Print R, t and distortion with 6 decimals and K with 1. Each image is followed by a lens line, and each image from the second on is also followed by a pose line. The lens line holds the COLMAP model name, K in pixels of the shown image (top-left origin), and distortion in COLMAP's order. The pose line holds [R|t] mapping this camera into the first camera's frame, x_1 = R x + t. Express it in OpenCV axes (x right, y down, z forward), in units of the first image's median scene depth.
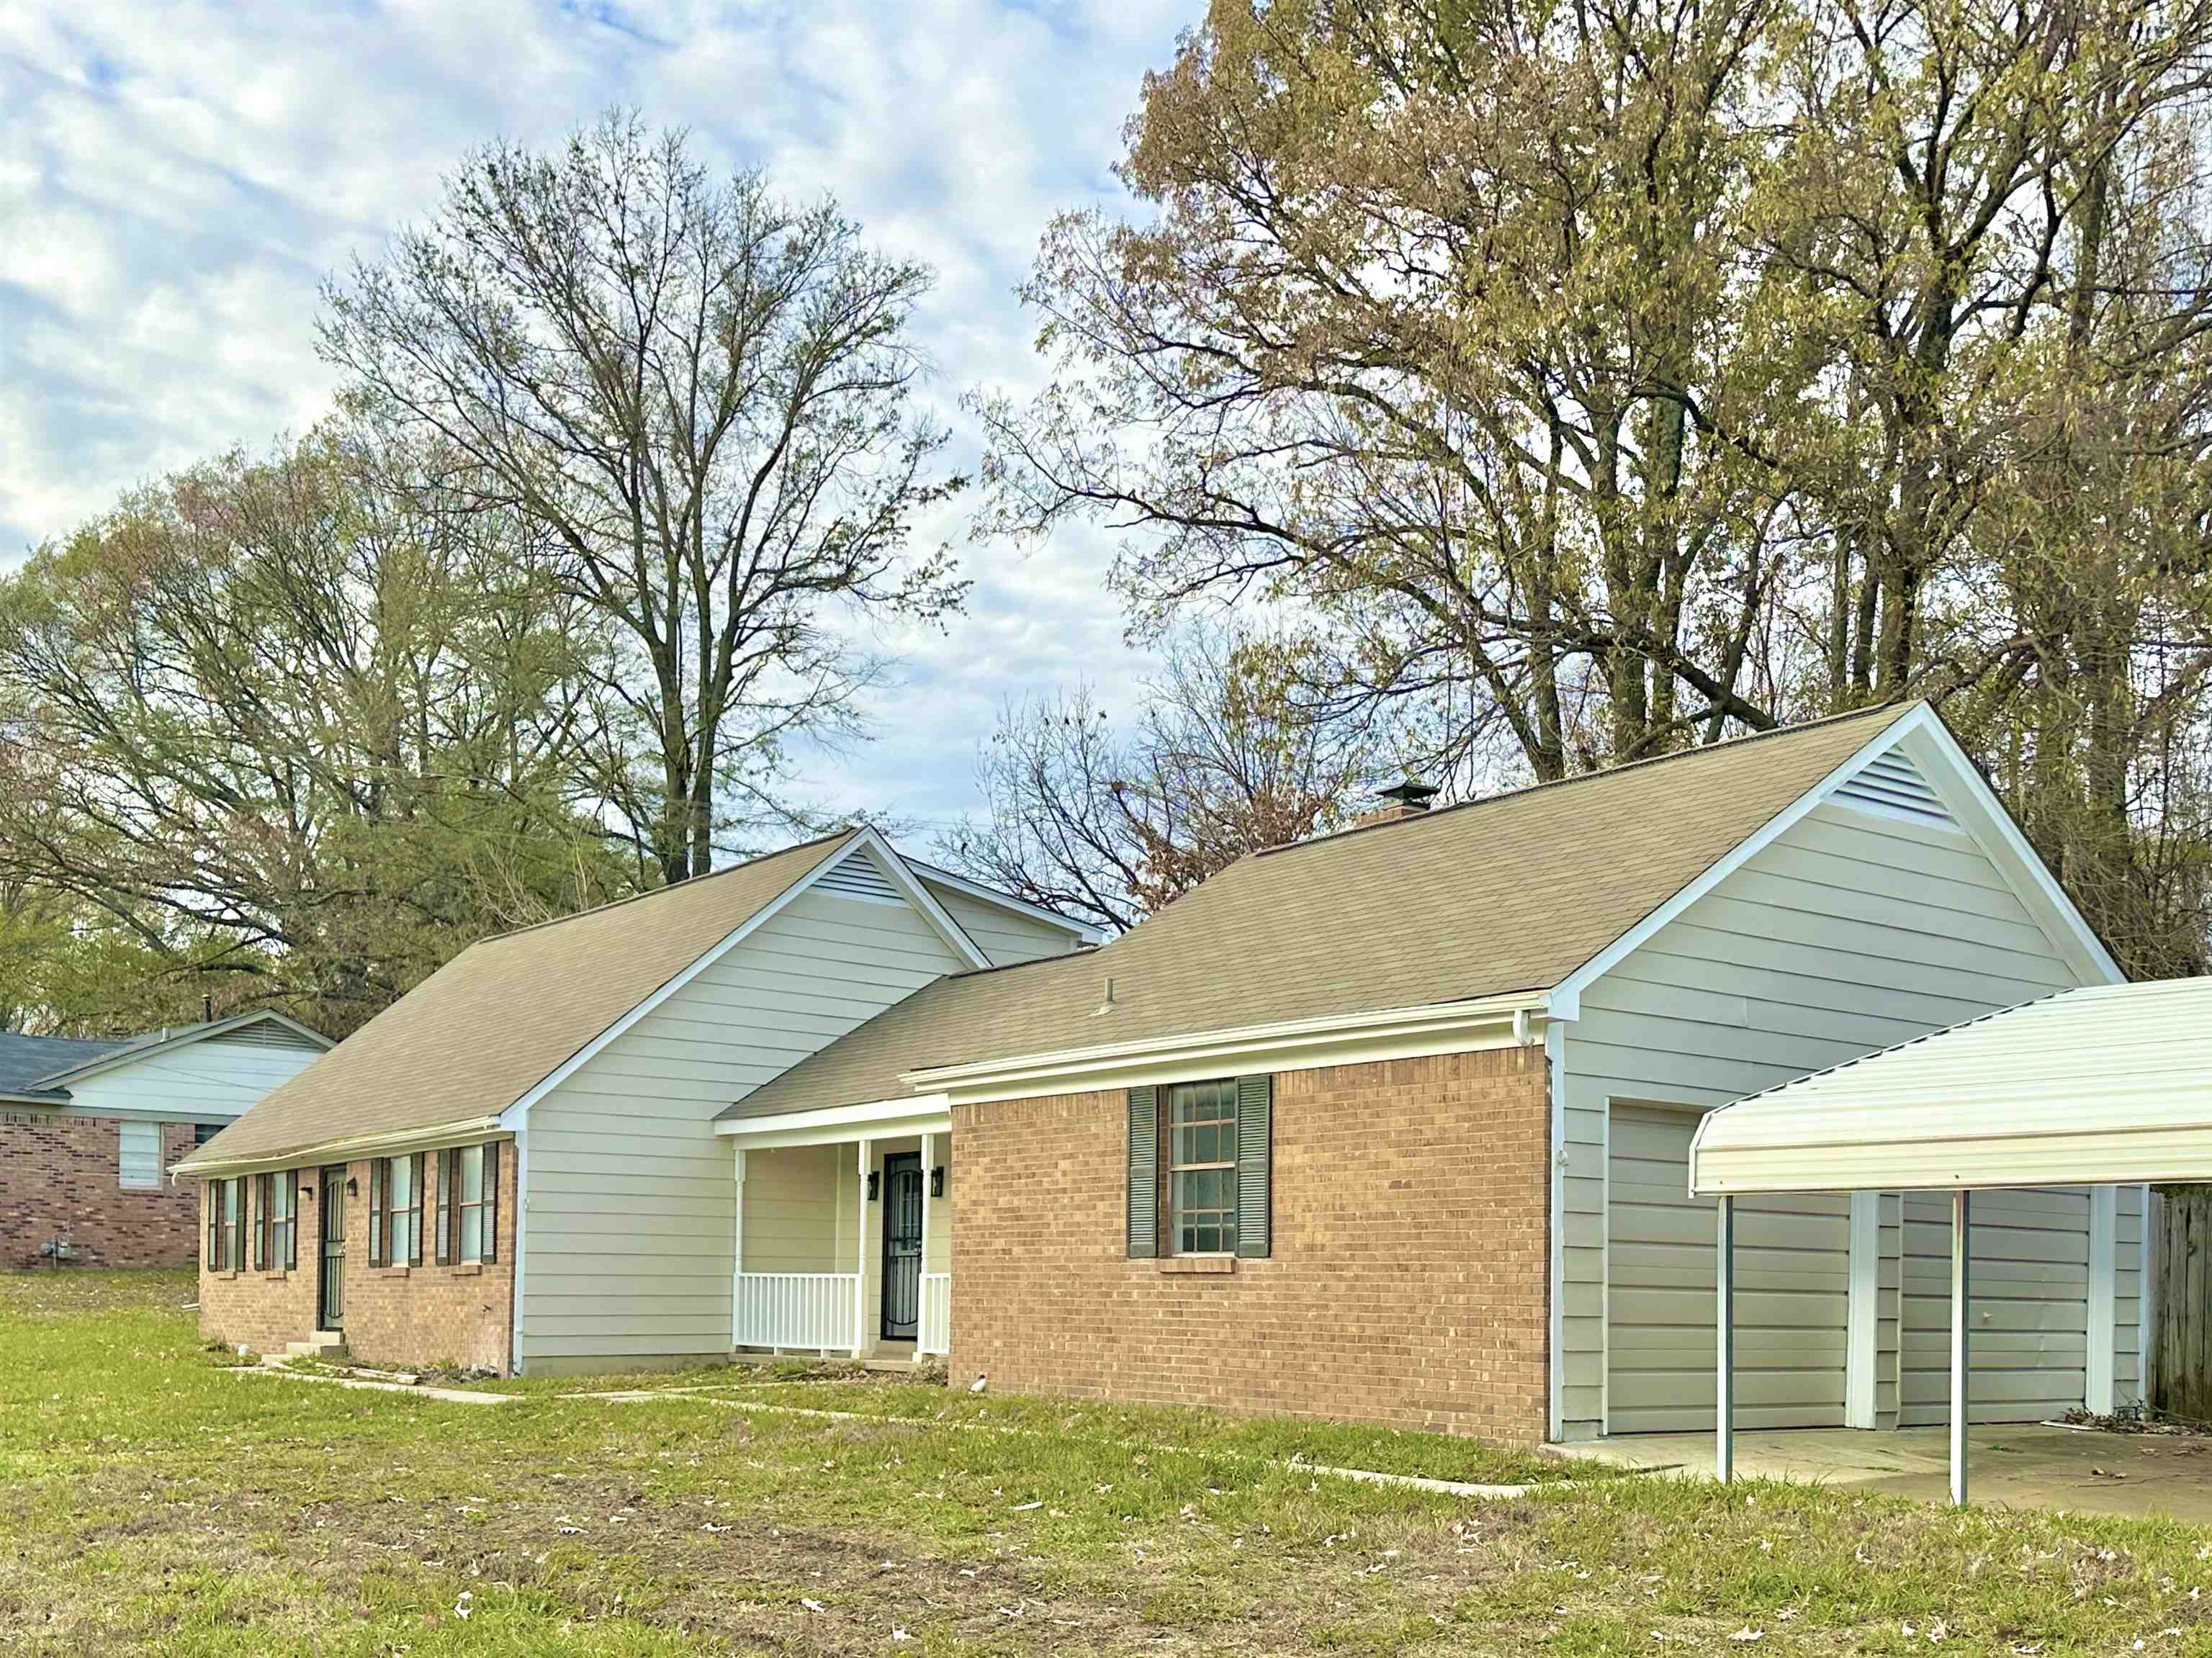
lens RADIAL K [[2114.8, 0, 1106.0], [0, 2114.8, 829.0], [0, 0, 1]] dist [0.079222, 0.003054]
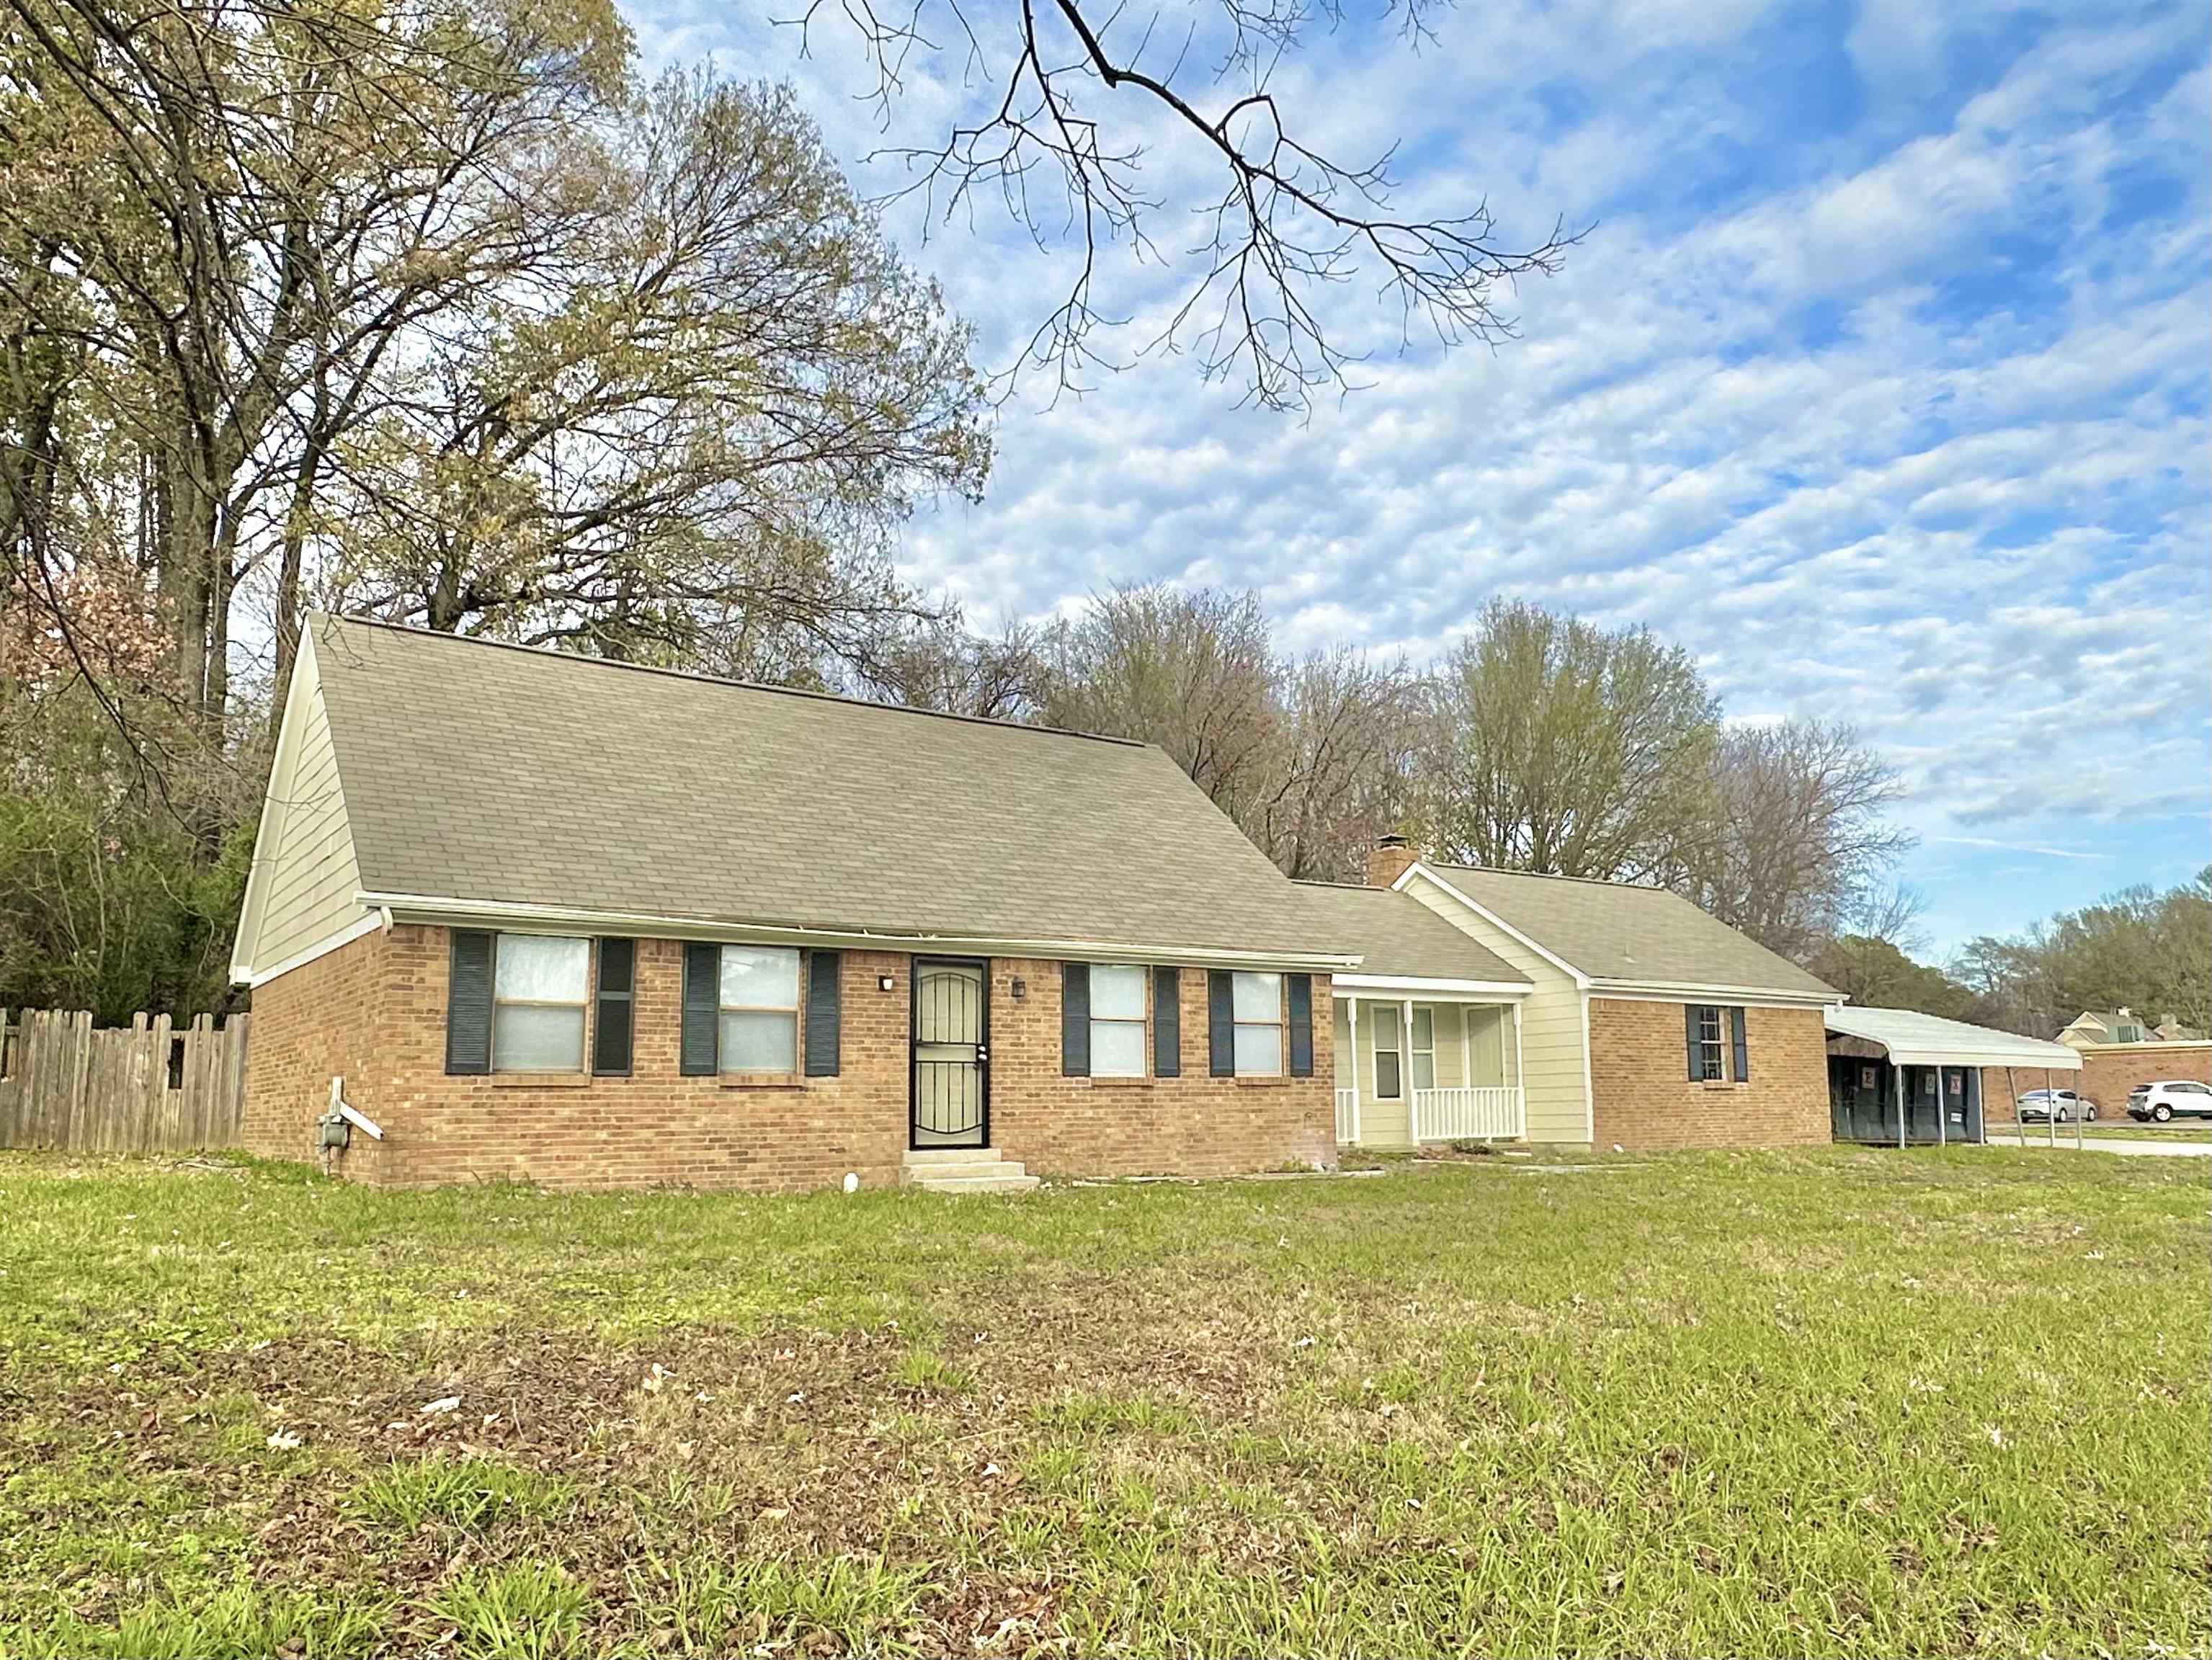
lens RADIAL K [[1634.7, 0, 1106.0], [0, 1634.7, 830.0], [0, 0, 1]] dist [-0.001788, -0.001678]
pose [[0.026089, 0.164907, 0.985964, -1.680455], [-0.197461, 0.967717, -0.156630, 0.330712], [-0.979964, -0.190603, 0.057809, 1.528004]]
